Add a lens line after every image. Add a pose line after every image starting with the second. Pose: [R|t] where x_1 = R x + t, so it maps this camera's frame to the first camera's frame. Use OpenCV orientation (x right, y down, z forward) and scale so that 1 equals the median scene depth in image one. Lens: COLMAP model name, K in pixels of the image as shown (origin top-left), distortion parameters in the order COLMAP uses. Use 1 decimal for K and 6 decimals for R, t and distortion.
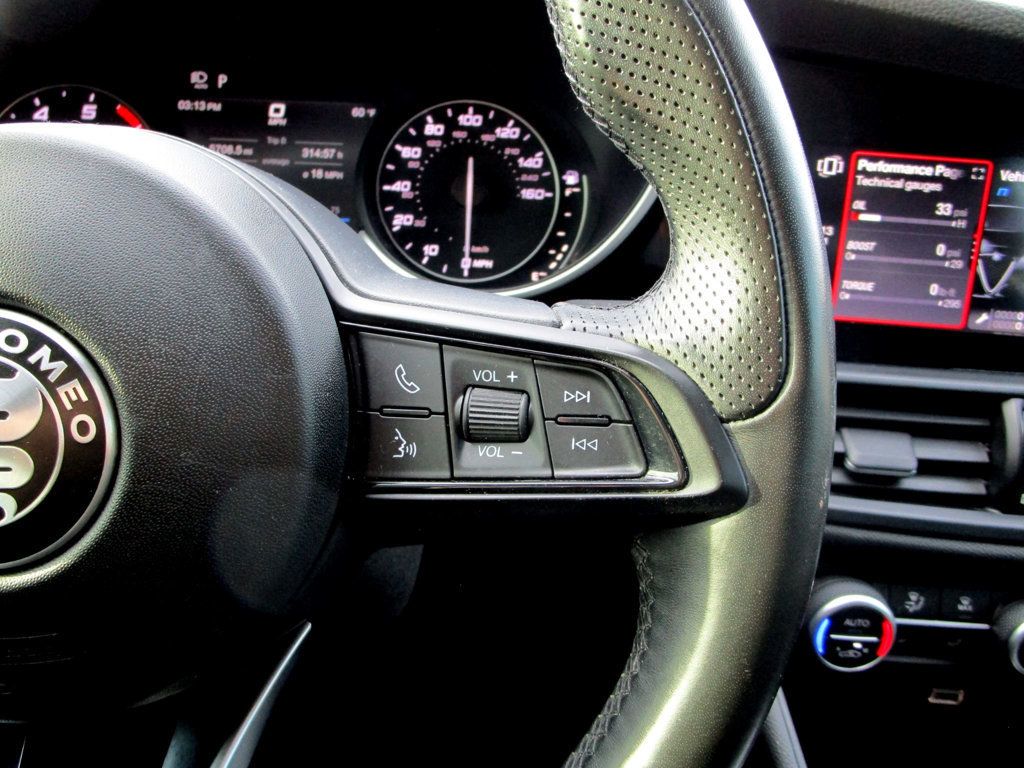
lens RADIAL K [[790.1, 0, 499.3], [0, 790.1, 380.9], [0, 0, 1]] dist [-0.030250, 0.008545]
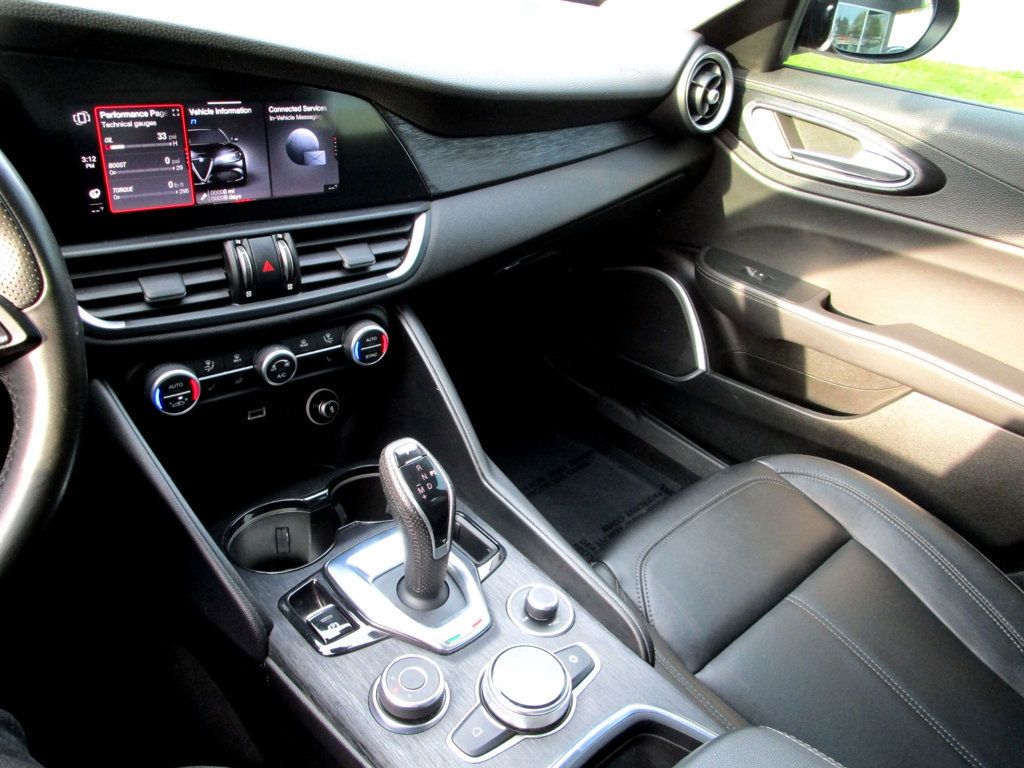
lens RADIAL K [[805.4, 0, 522.2], [0, 805.4, 384.0], [0, 0, 1]] dist [-0.036592, 0.005523]
pose [[0.738654, -0.304176, 0.601554, -0.047234], [0.155956, 0.945304, 0.286493, -0.086307], [-0.655796, -0.117804, 0.745690, -0.830376]]
